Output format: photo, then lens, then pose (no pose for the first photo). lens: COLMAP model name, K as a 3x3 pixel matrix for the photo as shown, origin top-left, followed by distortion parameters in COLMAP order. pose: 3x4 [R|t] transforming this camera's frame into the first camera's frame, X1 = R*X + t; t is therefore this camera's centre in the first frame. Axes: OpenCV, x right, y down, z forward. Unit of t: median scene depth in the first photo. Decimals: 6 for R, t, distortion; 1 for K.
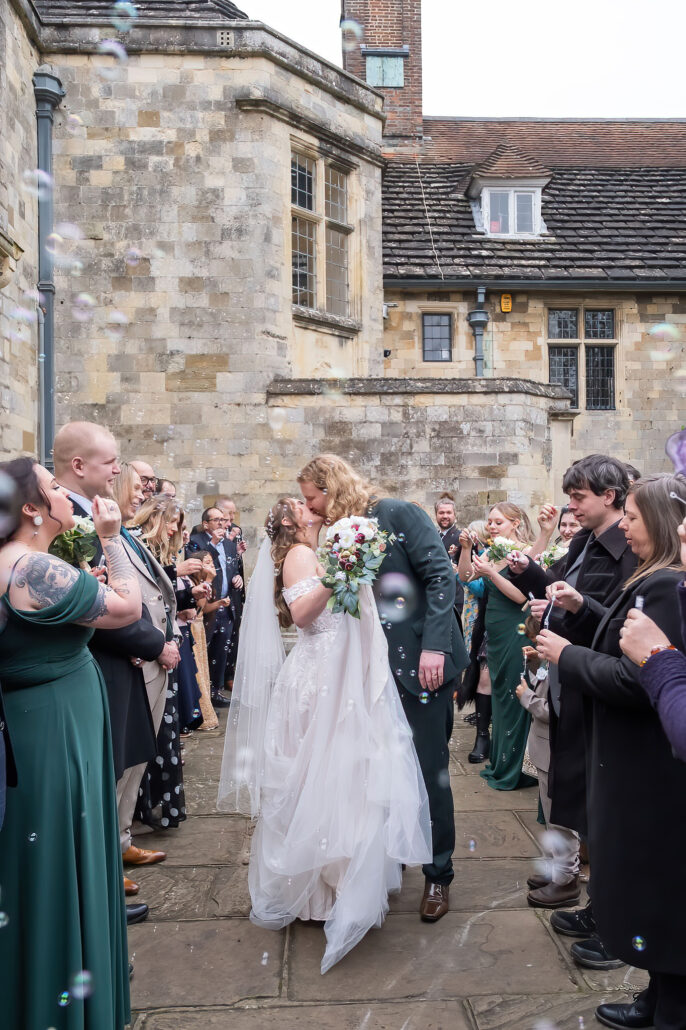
lens RADIAL K [[788.4, 0, 343.0], [0, 788.4, 515.0], [0, 0, 1]] dist [0.079158, 0.000846]
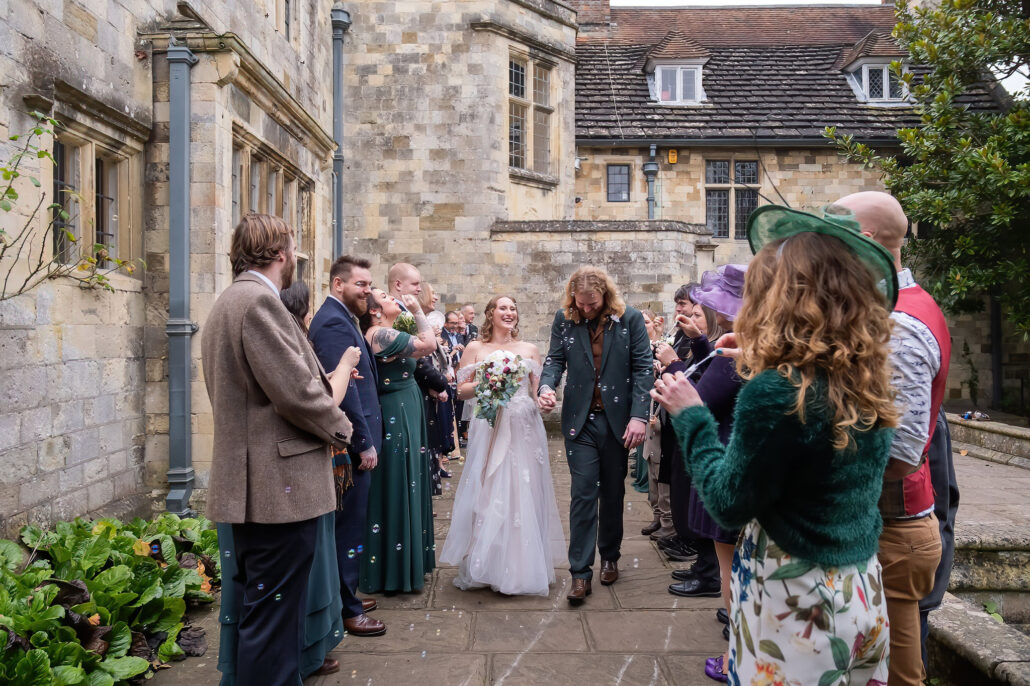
lens RADIAL K [[701.2, 0, 515.9], [0, 701.2, 329.9], [0, 0, 1]] dist [0.034066, -0.000323]
pose [[0.999066, 0.008295, -0.042399, 0.002607], [-0.007846, 0.999912, 0.010733, 0.006942], [0.042484, -0.010390, 0.999043, -0.227831]]
